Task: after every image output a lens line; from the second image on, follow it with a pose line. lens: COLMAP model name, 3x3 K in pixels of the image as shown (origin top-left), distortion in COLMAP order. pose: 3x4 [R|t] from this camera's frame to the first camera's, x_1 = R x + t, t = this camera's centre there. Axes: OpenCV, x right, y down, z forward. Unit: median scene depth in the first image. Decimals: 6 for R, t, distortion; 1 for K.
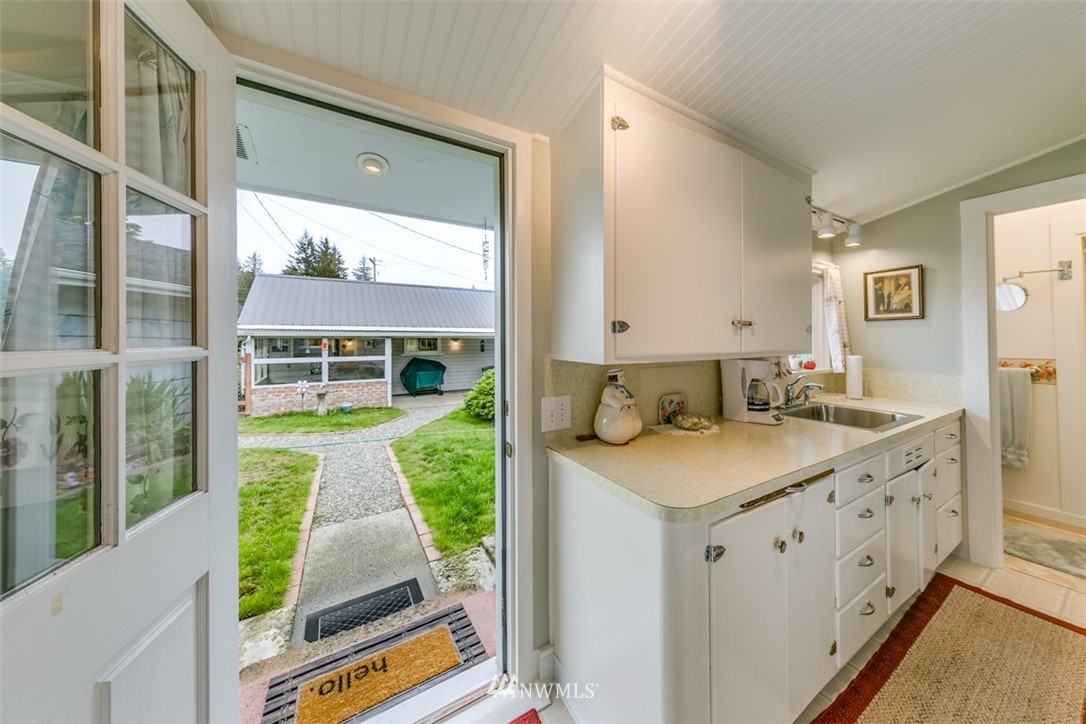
lens RADIAL K [[347.6, 0, 543.9], [0, 347.6, 337.6], [0, 0, 1]] dist [0.000108, -0.000011]
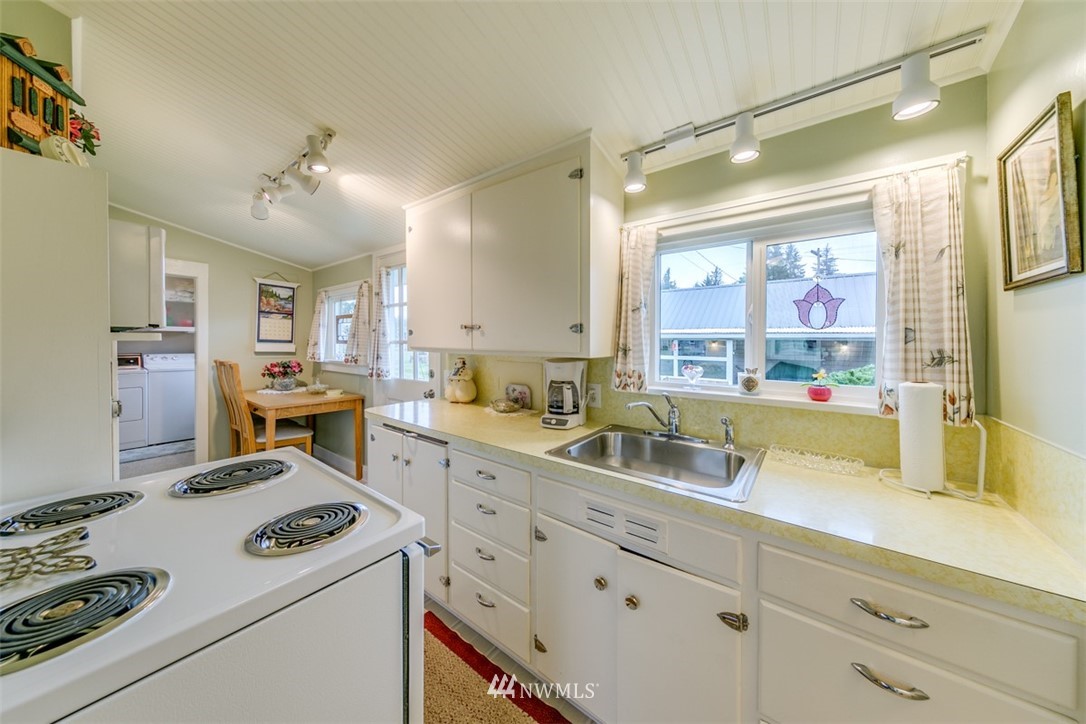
lens RADIAL K [[351.2, 0, 546.8], [0, 351.2, 350.2], [0, 0, 1]] dist [0.000392, -0.000070]
pose [[0.379843, 0.030045, -0.924563, 1.511901], [-0.002778, 0.999505, 0.031339, 0.003002], [0.925047, -0.009335, 0.379738, 0.610009]]
